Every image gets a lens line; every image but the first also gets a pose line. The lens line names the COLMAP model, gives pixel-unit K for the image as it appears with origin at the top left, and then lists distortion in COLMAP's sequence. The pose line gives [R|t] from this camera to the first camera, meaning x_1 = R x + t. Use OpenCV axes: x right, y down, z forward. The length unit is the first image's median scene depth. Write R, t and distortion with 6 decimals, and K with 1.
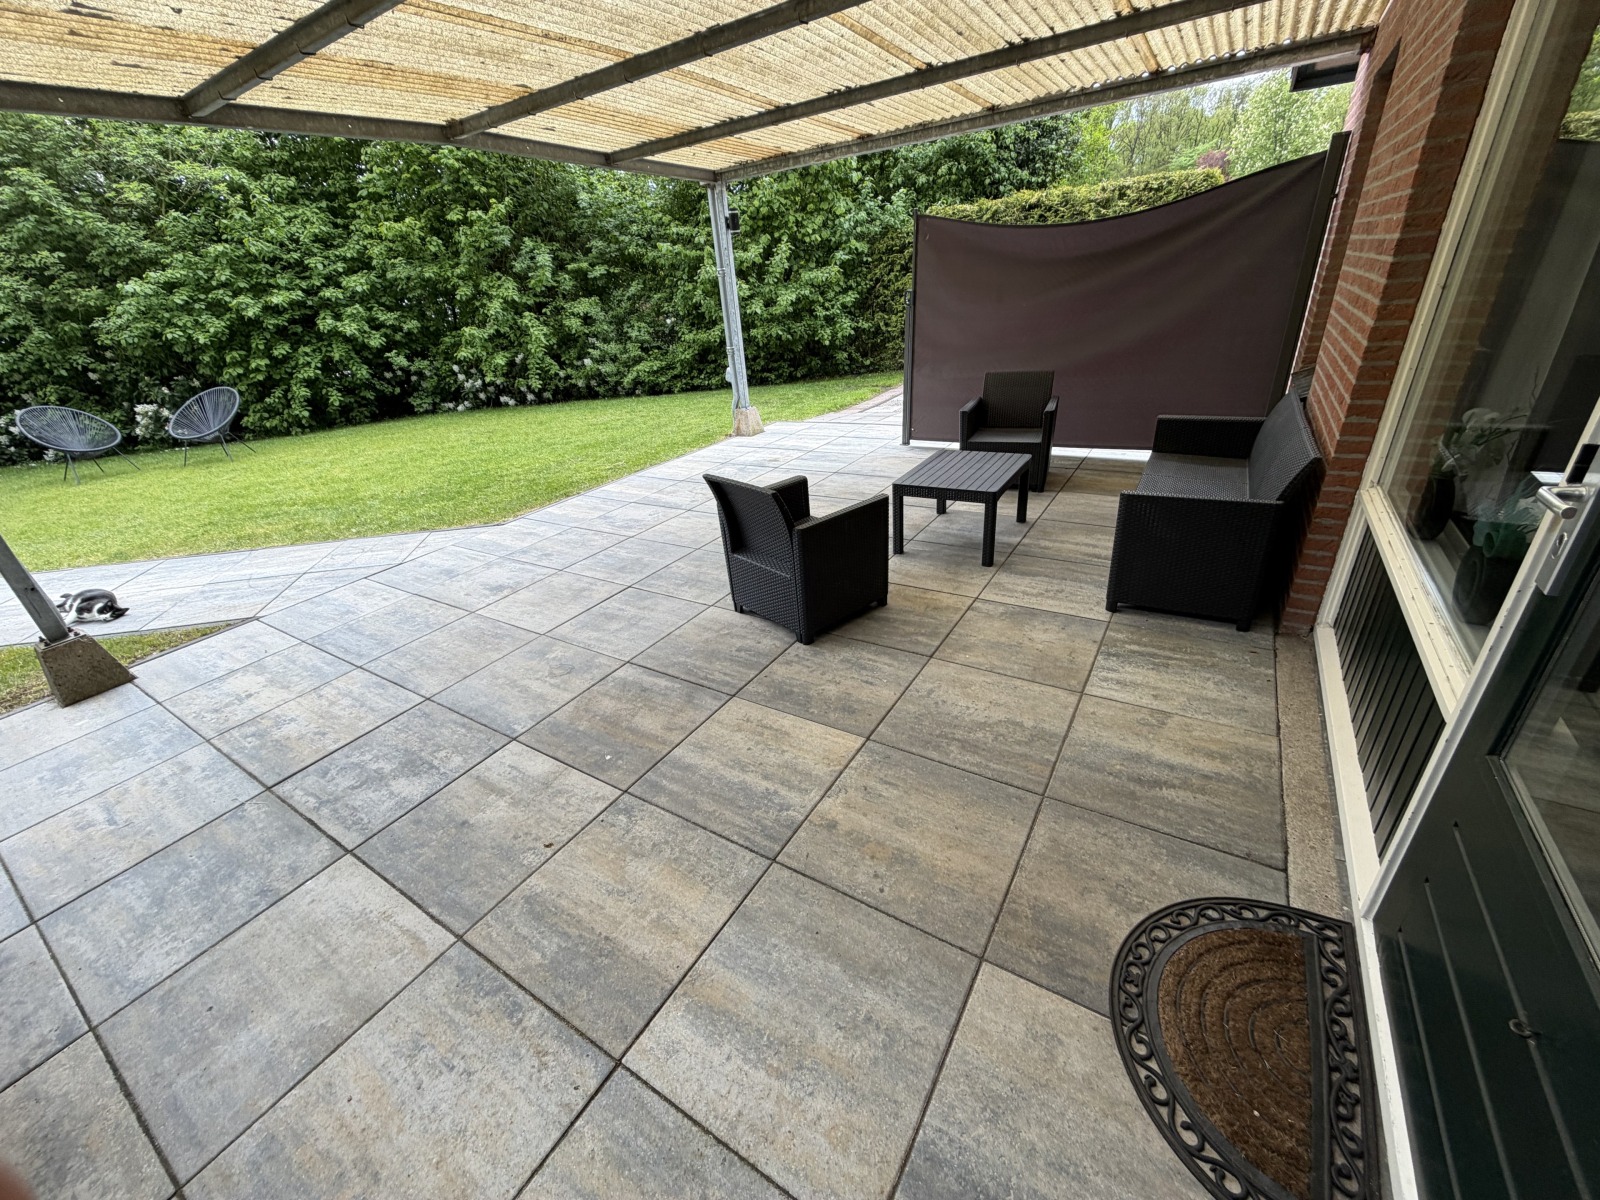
lens RADIAL K [[635.1, 0, 795.9], [0, 635.1, 601.3], [0, 0, 1]] dist [0.000231, 0.000510]
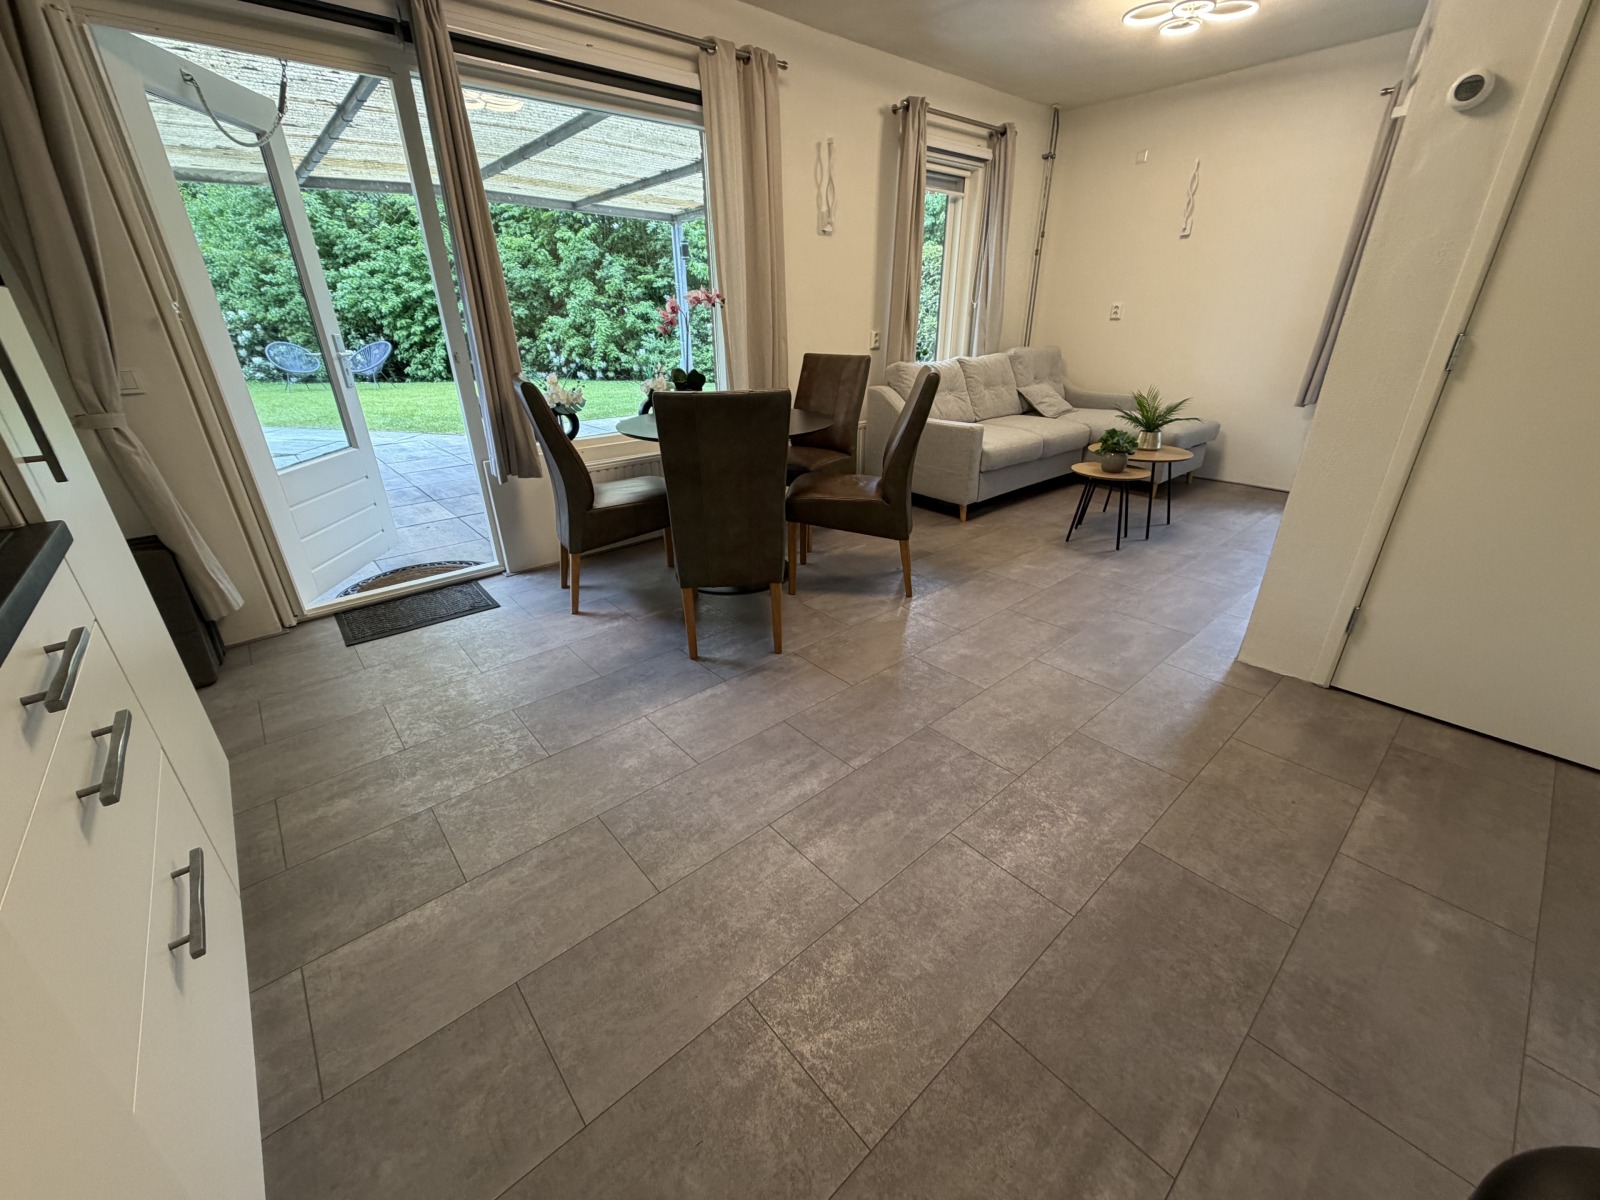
lens RADIAL K [[635.1, 0, 795.9], [0, 635.1, 601.3], [0, 0, 1]] dist [0.000231, 0.000510]
pose [[0.955400, 0.182450, -0.232215, 0.392613], [-0.188951, 0.981969, -0.005871, 0.069953], [0.226956, 0.049486, 0.972647, -0.157378]]
